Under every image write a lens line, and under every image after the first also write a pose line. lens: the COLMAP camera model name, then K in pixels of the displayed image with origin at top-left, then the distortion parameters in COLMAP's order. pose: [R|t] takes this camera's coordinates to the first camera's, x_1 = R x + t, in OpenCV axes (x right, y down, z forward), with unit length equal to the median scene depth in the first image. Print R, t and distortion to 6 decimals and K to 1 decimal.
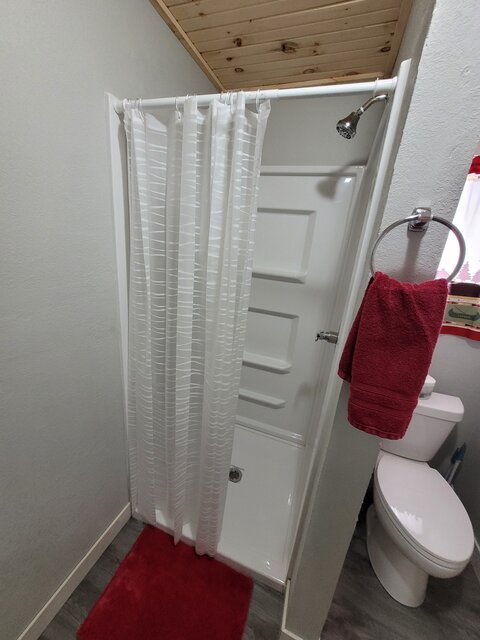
lens RADIAL K [[253.3, 0, 240.0], [0, 253.3, 318.7], [0, 0, 1]] dist [0.003159, 0.000713]
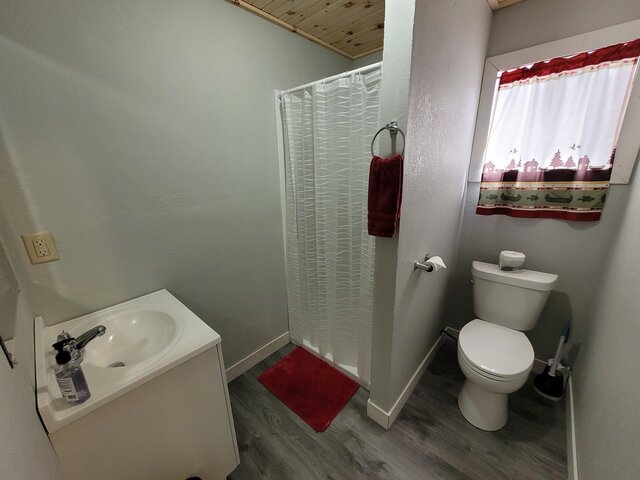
lens RADIAL K [[253.3, 0, 321.8], [0, 253.3, 241.8], [0, 0, 1]] dist [0.003159, 0.000713]
pose [[0.925746, -0.001113, -0.378143, 0.494103], [-0.012689, 0.999341, -0.034005, 0.316881], [0.377932, 0.036279, 0.925122, -0.565071]]
